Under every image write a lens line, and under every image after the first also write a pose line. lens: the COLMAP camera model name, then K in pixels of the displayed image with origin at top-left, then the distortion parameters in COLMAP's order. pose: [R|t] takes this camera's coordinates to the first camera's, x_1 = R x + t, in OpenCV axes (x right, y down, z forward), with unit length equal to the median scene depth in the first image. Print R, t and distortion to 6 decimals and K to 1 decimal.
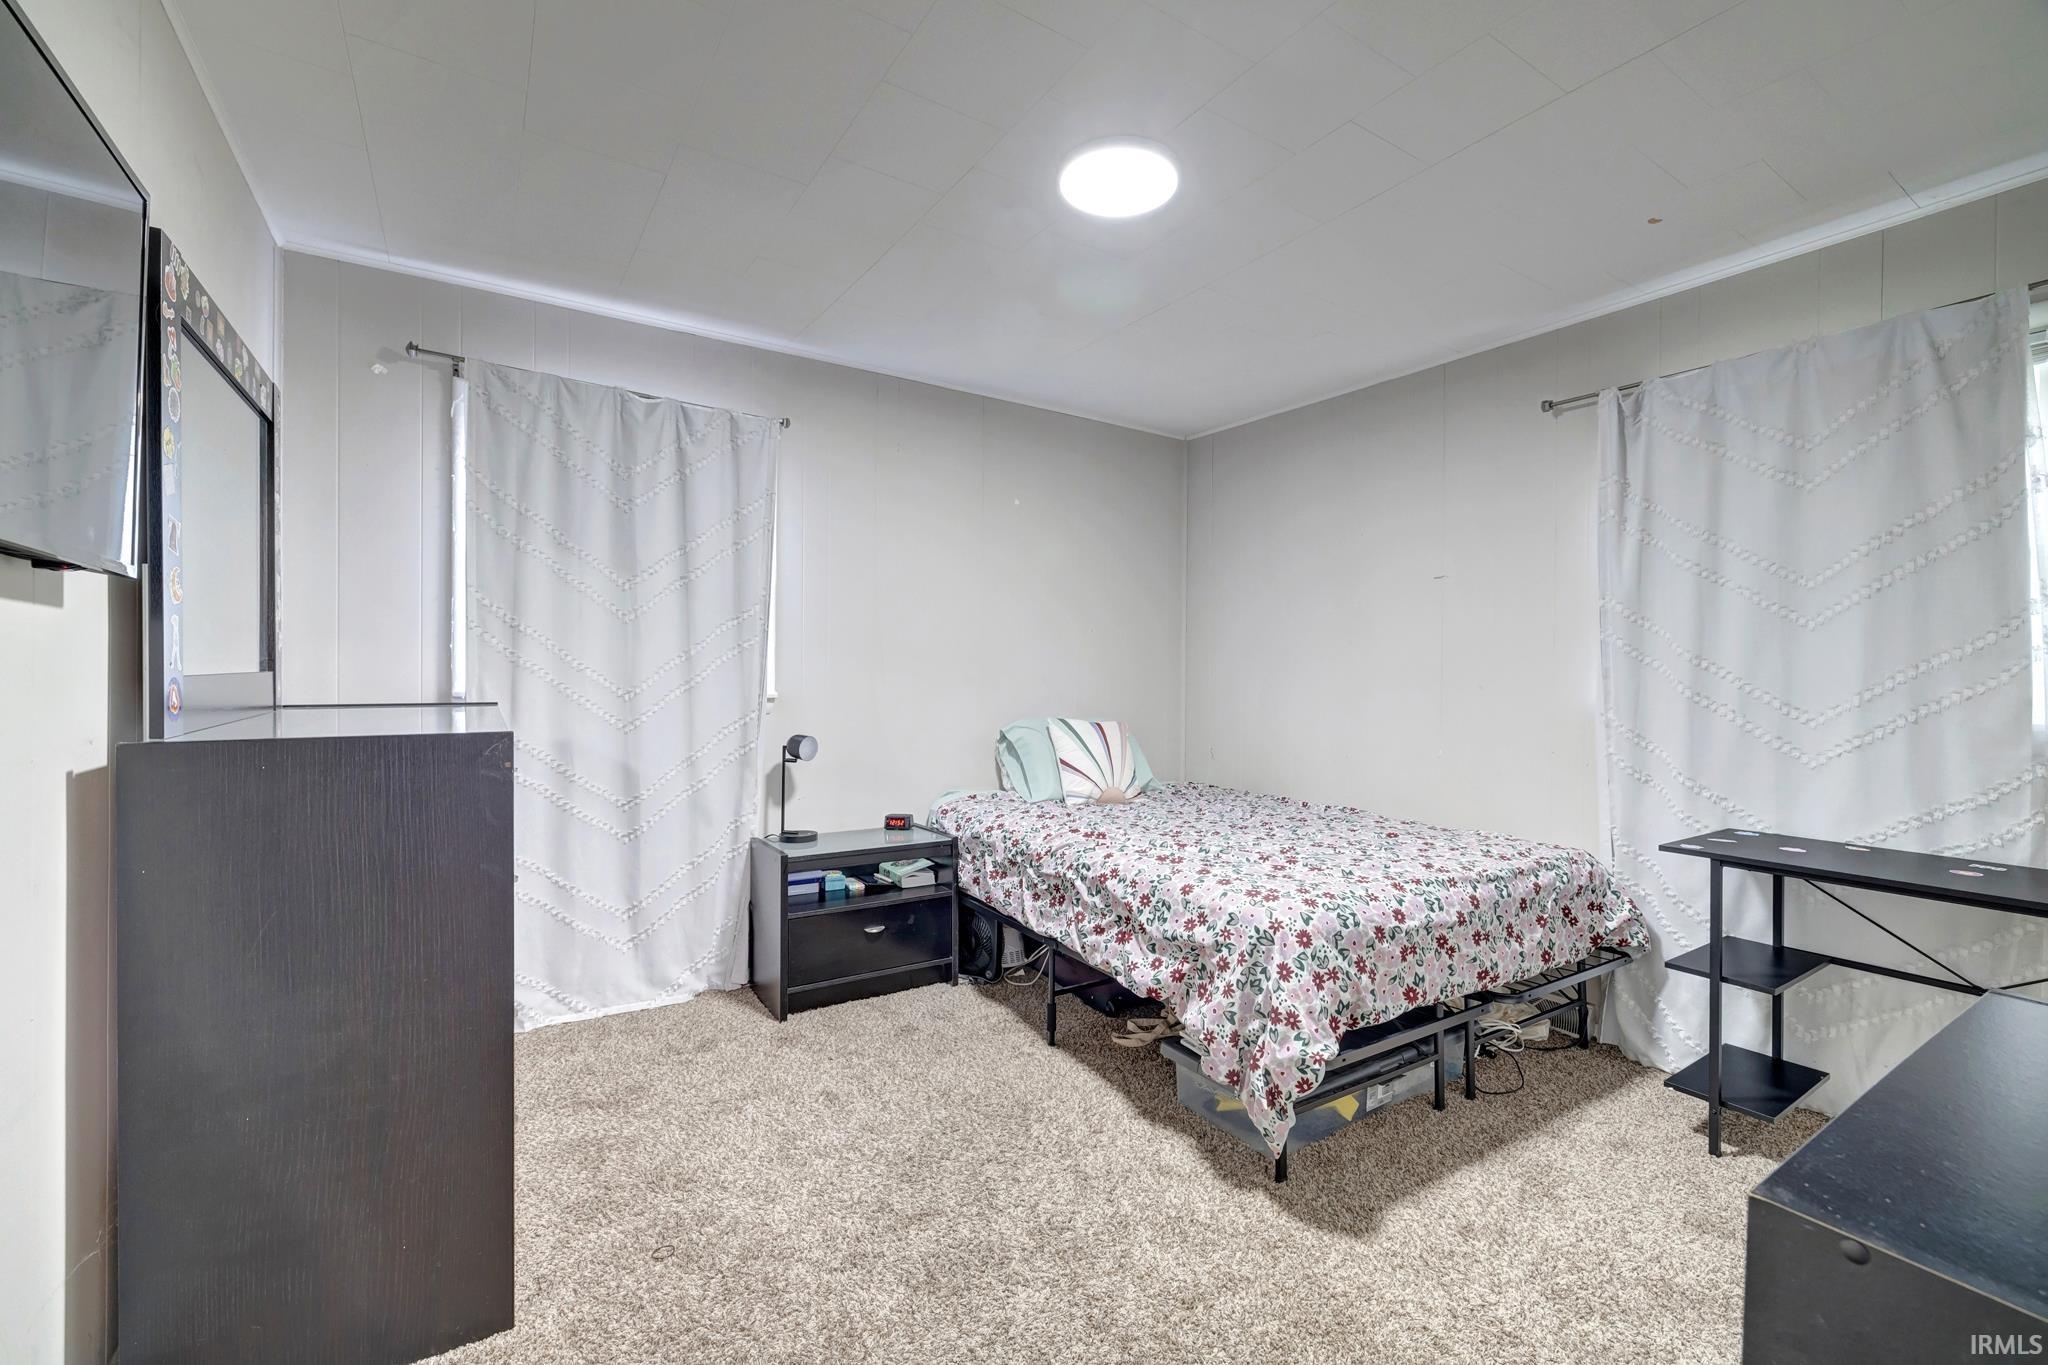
lens RADIAL K [[861.6, 0, 1025.9], [0, 861.6, 675.4], [0, 0, 1]] dist [0.000102, -0.000125]
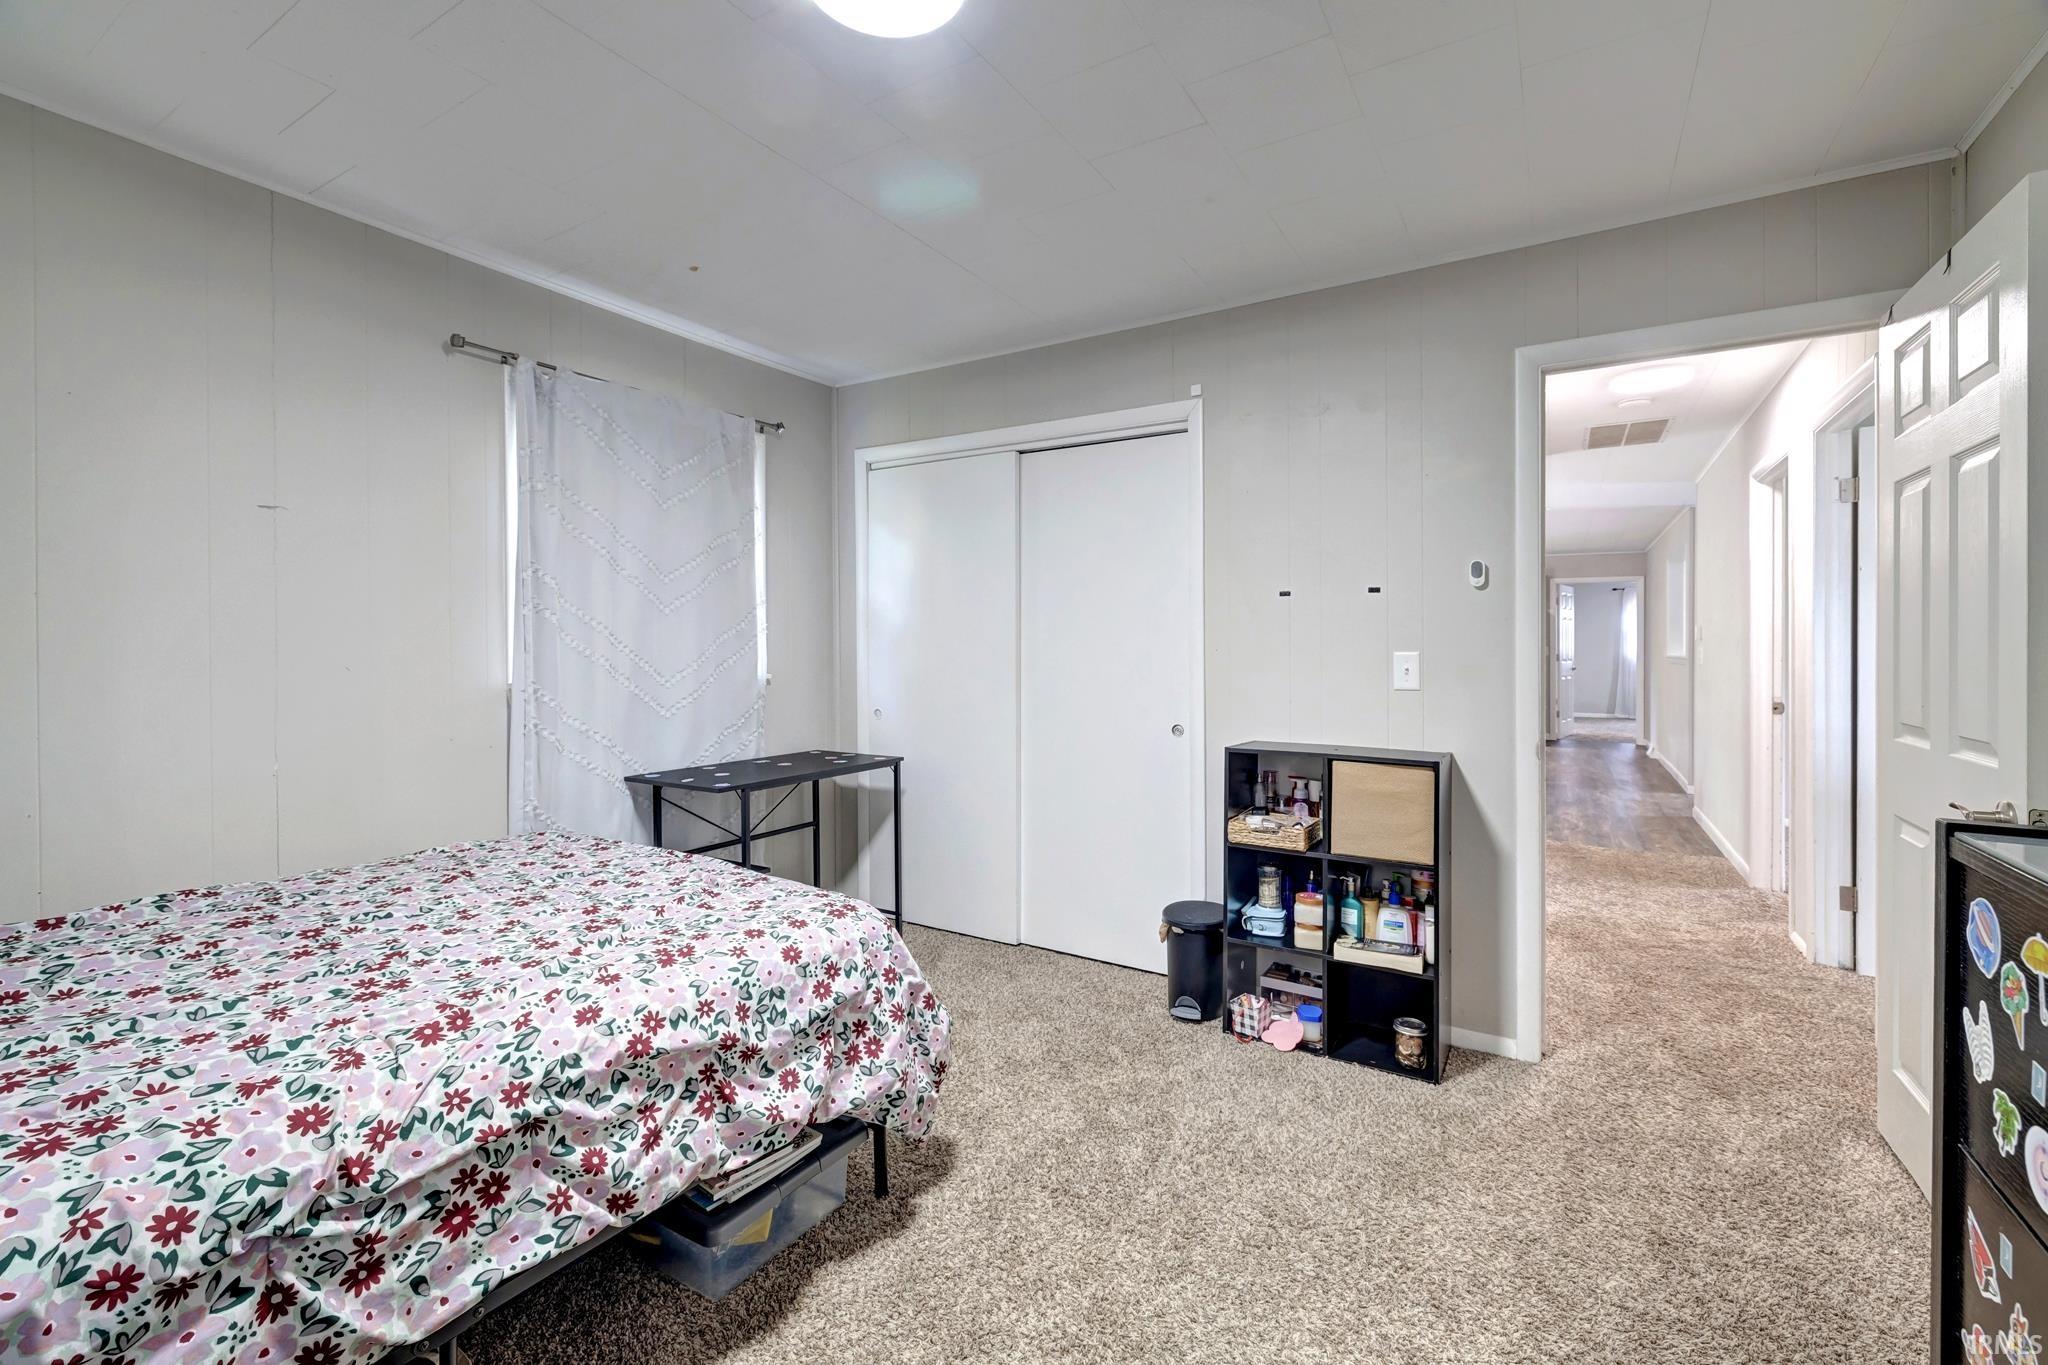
lens RADIAL K [[852.5, 0, 1016.9], [0, 852.5, 641.7], [0, 0, 1]] dist [-0.001053, -0.000109]
pose [[-0.414261, -0.007836, 0.910124, -0.523500], [0.000319, 0.999962, 0.008755, -0.022755], [-0.910158, 0.003918, -0.414243, 1.070618]]
